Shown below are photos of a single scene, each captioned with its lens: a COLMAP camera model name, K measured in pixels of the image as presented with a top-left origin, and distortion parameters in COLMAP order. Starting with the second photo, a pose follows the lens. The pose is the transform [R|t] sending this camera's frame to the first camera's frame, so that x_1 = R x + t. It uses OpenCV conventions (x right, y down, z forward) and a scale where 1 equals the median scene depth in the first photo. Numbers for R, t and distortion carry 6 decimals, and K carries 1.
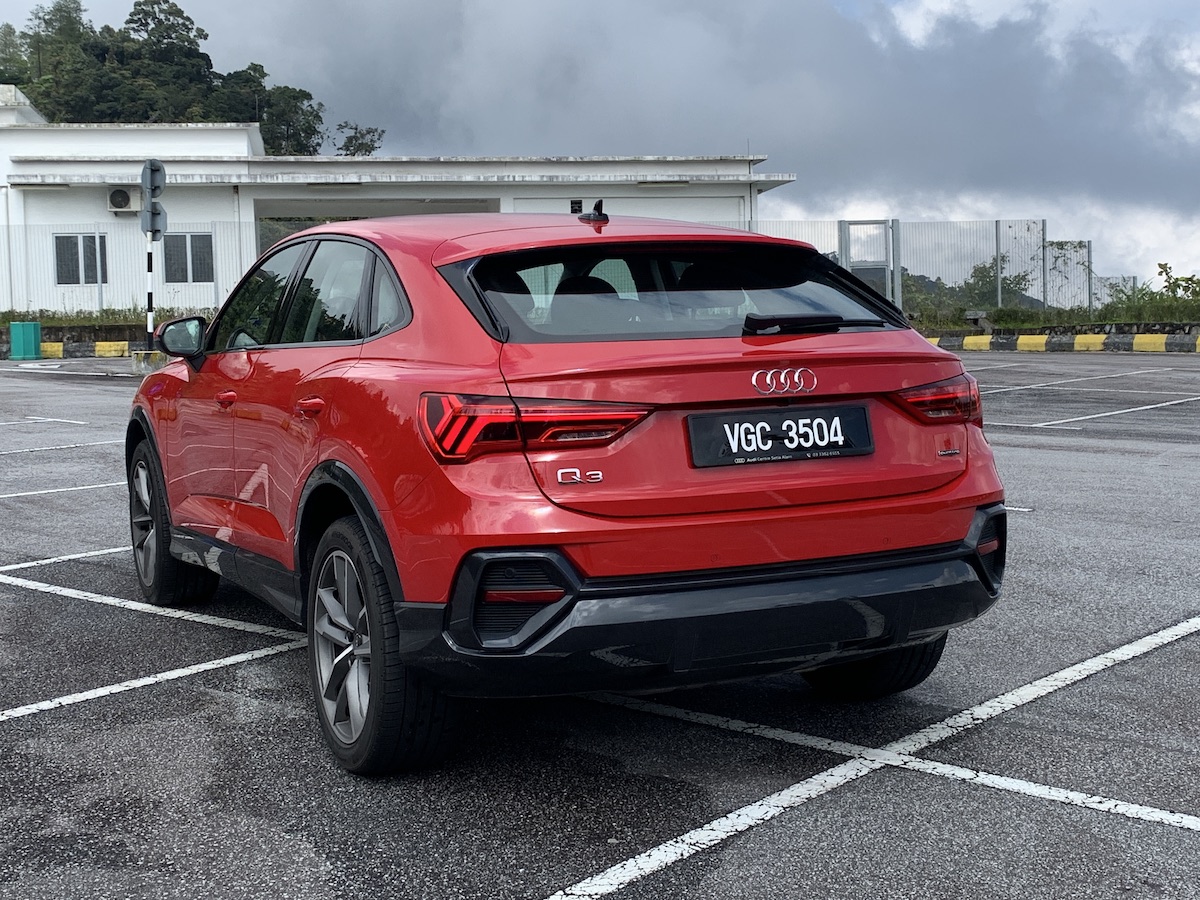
lens RADIAL K [[1692.7, 0, 597.6], [0, 1692.7, 439.1], [0, 0, 1]] dist [0.097738, 0.000000]
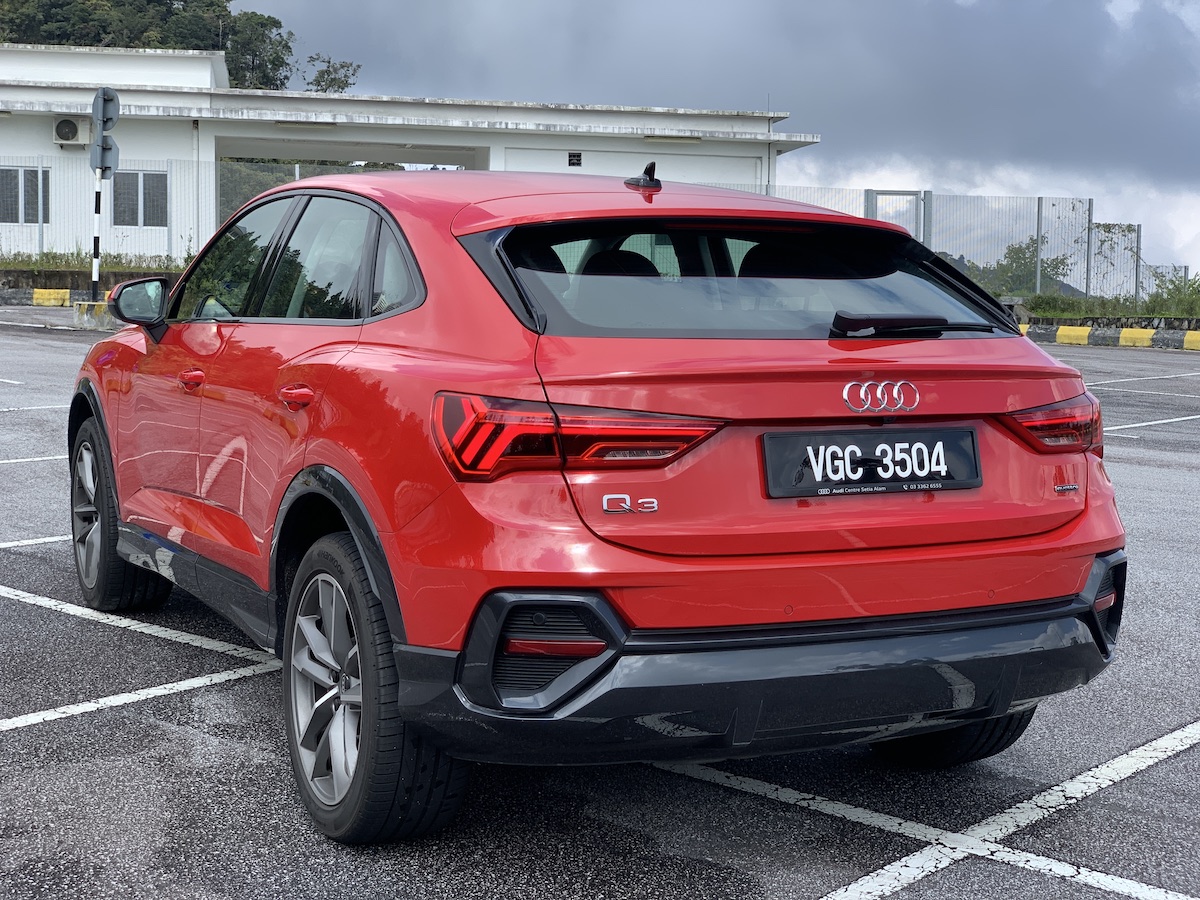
lens RADIAL K [[1804.2, 0, 600.0], [0, 1804.2, 457.5], [0, 0, 1]] dist [0.031791, 0.000000]
pose [[0.998908, 0.041286, 0.021859, -0.034036], [-0.041895, 0.998724, 0.028184, -0.018504], [-0.020667, -0.029069, 0.999364, 0.099024]]
